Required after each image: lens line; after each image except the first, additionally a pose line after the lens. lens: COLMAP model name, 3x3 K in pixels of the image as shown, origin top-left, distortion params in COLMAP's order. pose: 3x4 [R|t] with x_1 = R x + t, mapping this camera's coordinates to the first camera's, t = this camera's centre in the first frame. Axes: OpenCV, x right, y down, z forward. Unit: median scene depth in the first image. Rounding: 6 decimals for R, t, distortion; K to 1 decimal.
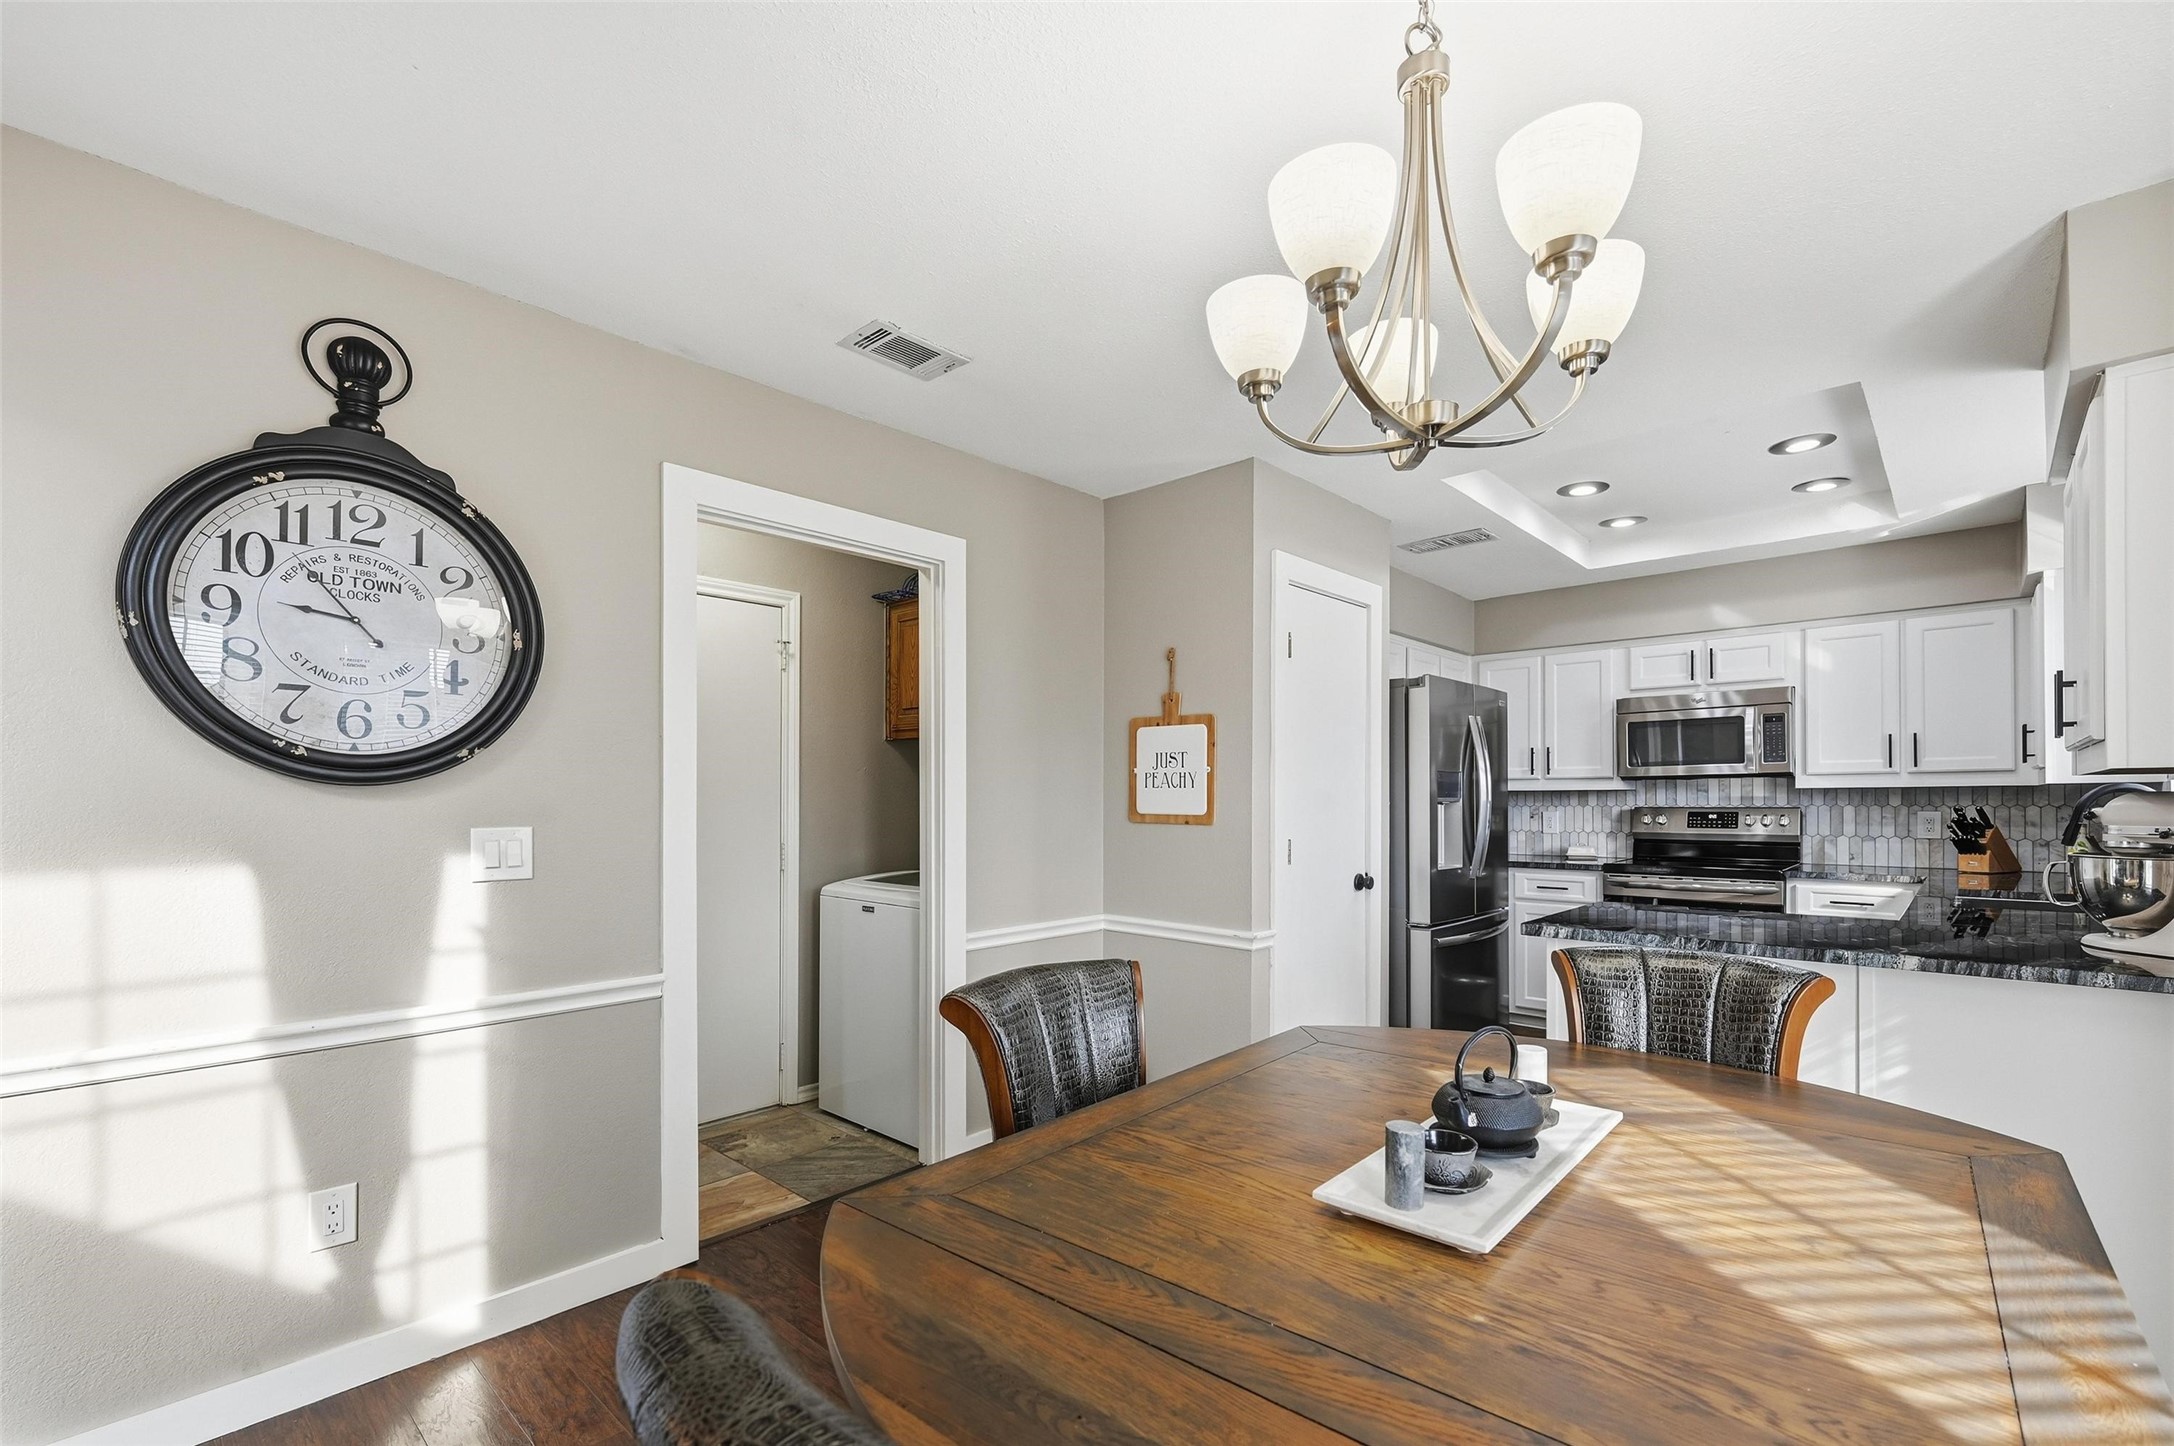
lens RADIAL K [[947.4, 0, 1089.3], [0, 947.4, 793.2], [0, 0, 1]] dist [0.002513, 0.000434]
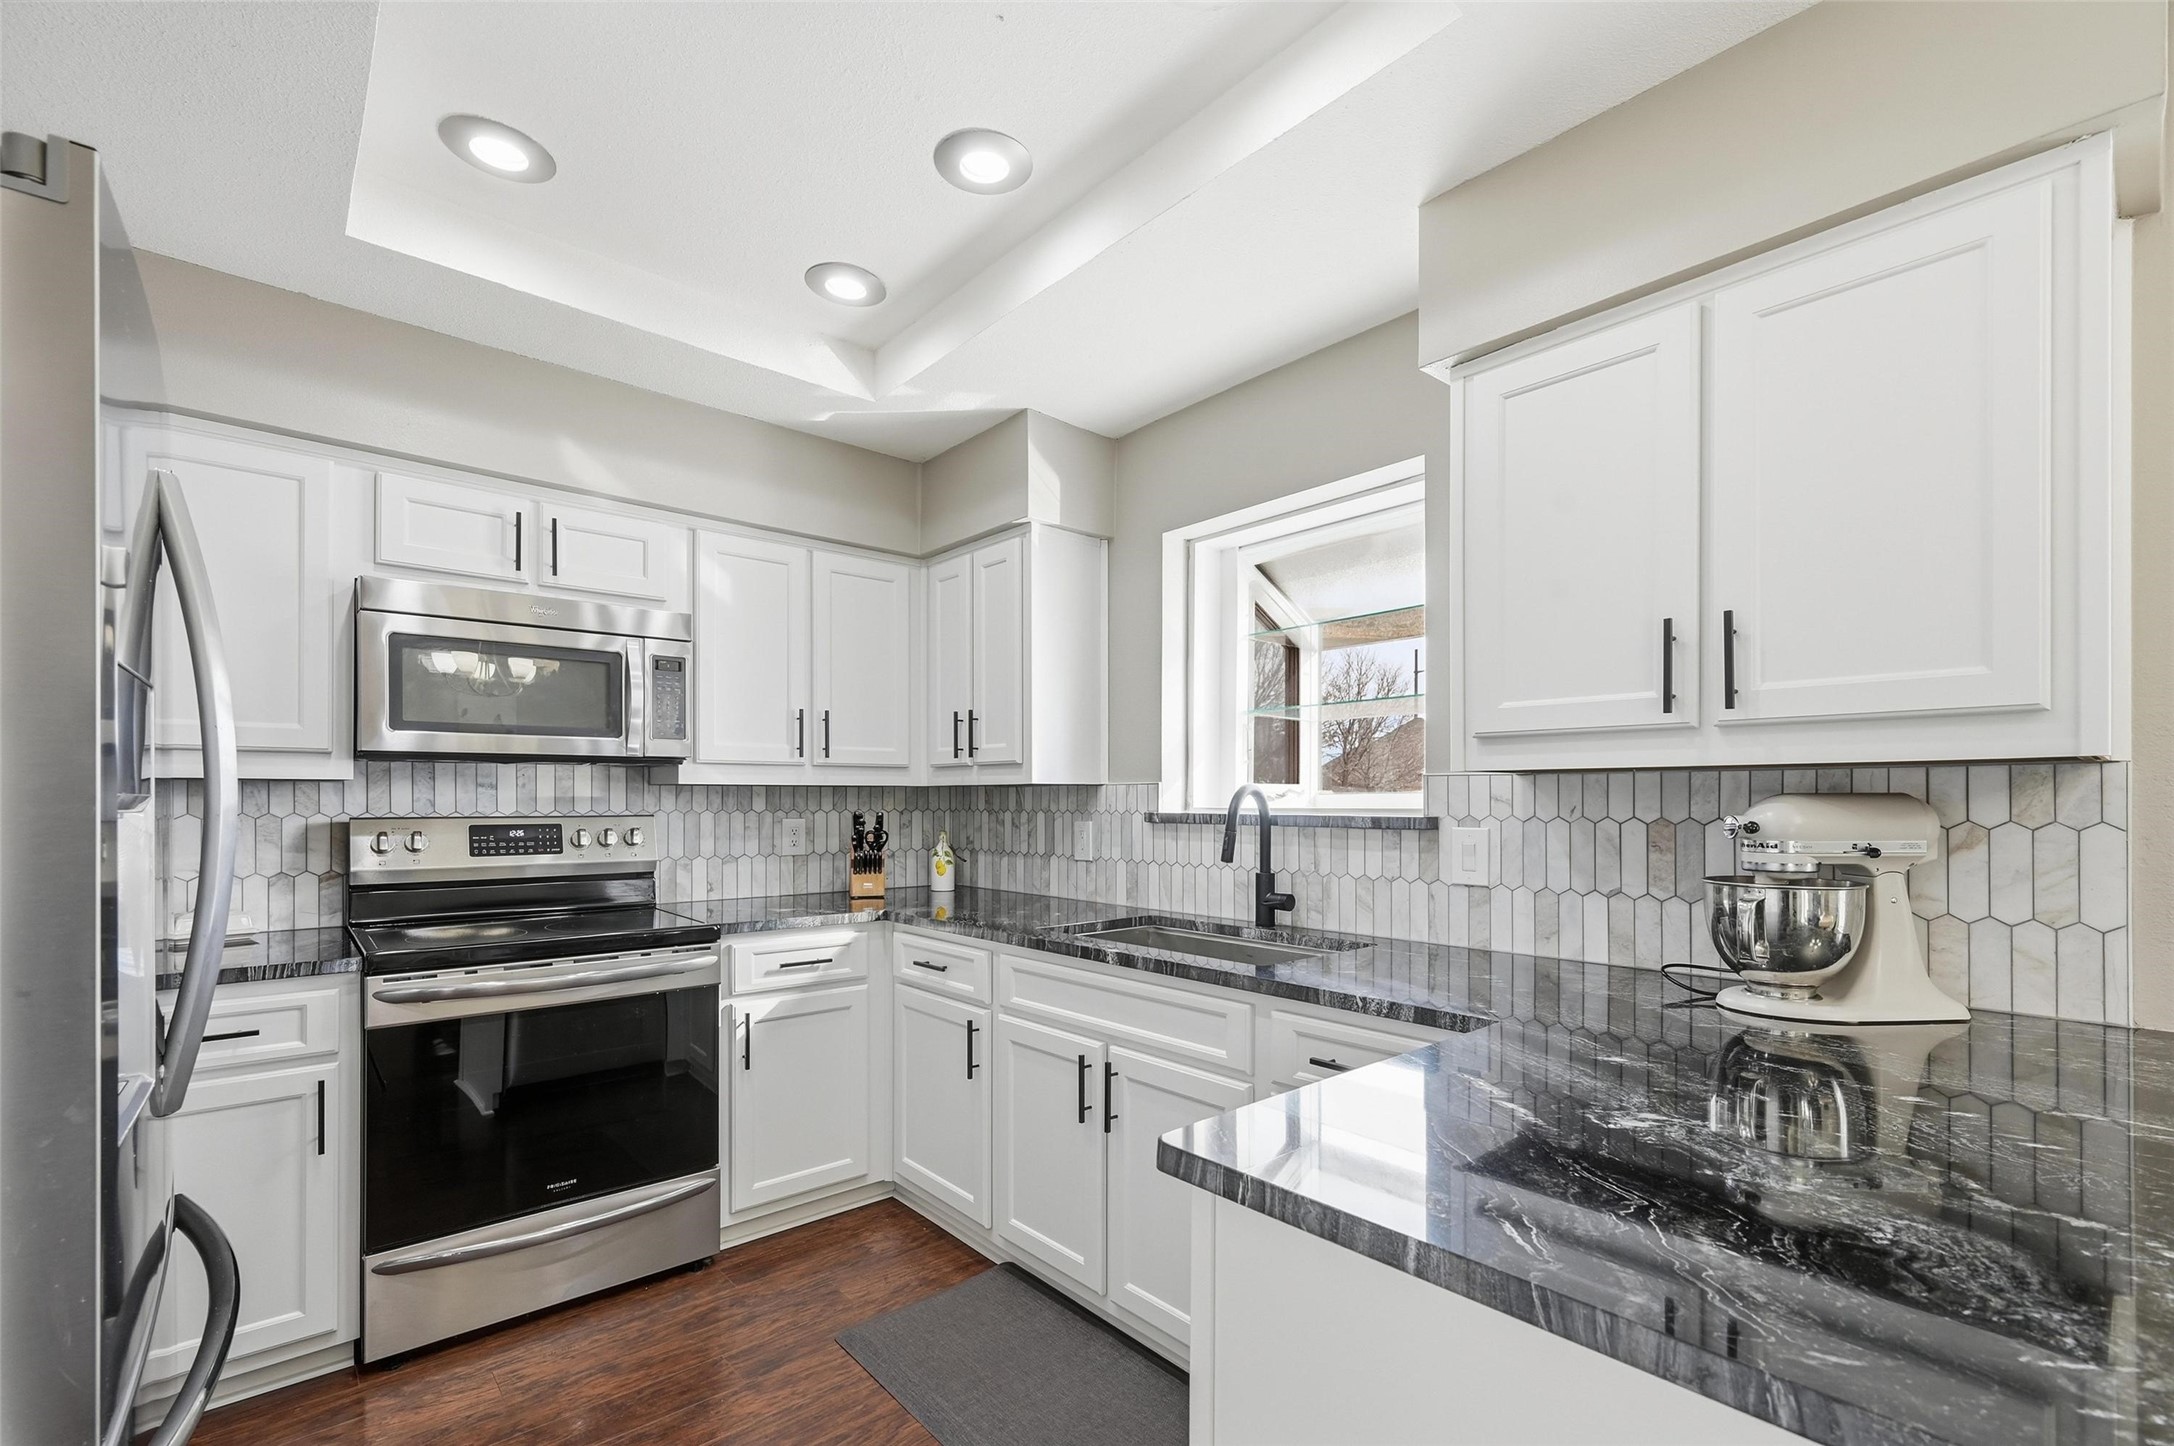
lens RADIAL K [[947.4, 0, 1089.3], [0, 947.4, 793.2], [0, 0, 1]] dist [0.002513, 0.000434]
pose [[0.076006, 0.009605, 0.997061, 0.155303], [-0.010424, 0.999907, -0.008838, 0.003333], [-0.997053, -0.009722, 0.076099, 0.685225]]
